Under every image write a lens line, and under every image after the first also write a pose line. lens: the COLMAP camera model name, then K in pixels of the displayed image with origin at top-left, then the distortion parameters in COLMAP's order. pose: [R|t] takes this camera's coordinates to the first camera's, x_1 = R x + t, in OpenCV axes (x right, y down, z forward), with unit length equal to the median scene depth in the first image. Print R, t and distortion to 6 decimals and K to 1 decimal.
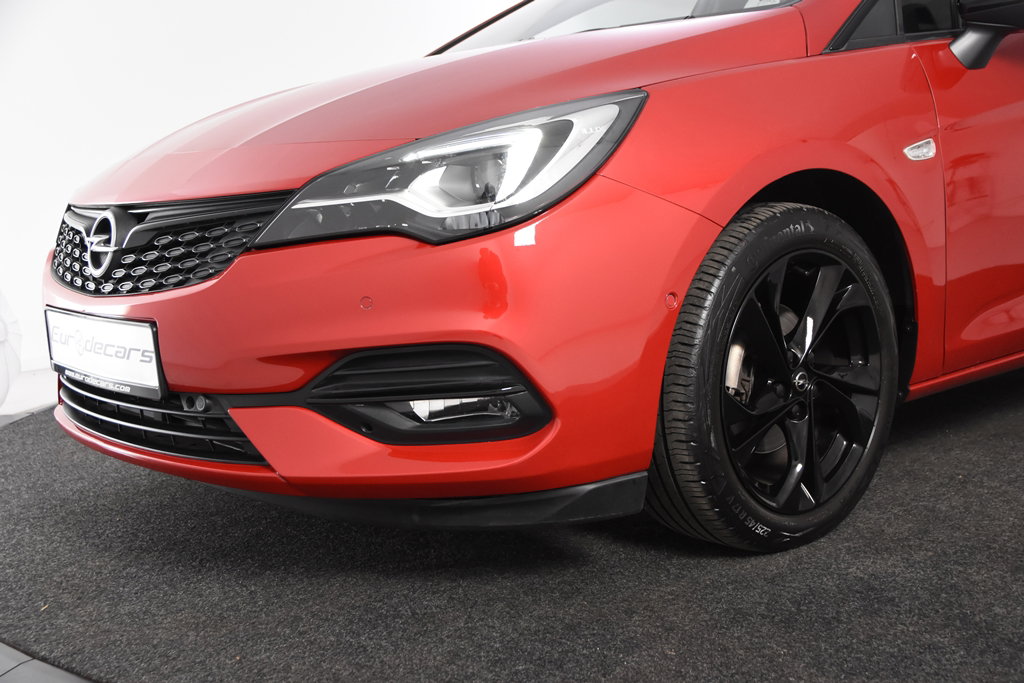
lens RADIAL K [[1122.4, 0, 511.6], [0, 1122.4, 339.7], [0, 0, 1]] dist [0.009628, 0.000000]
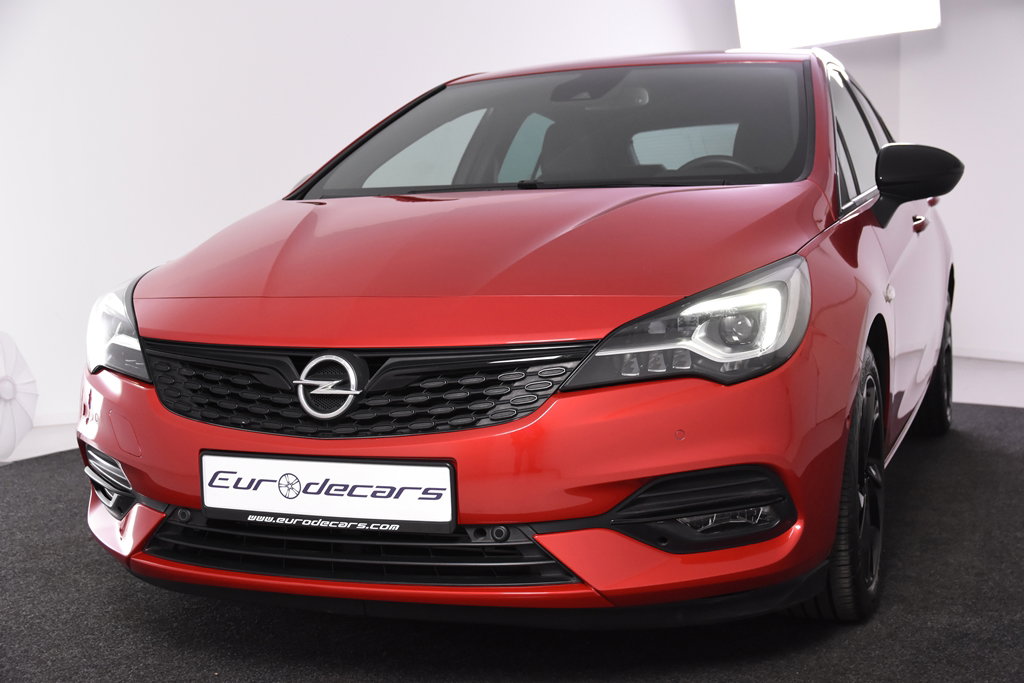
lens RADIAL K [[1382.8, 0, 510.1], [0, 1382.8, 341.1], [0, 0, 1]] dist [-0.050205, 0.000000]
pose [[0.879510, -0.010398, 0.475767, -0.918418], [0.048122, 0.996580, -0.067180, -0.039329], [-0.473442, 0.081980, 0.877002, -0.199097]]
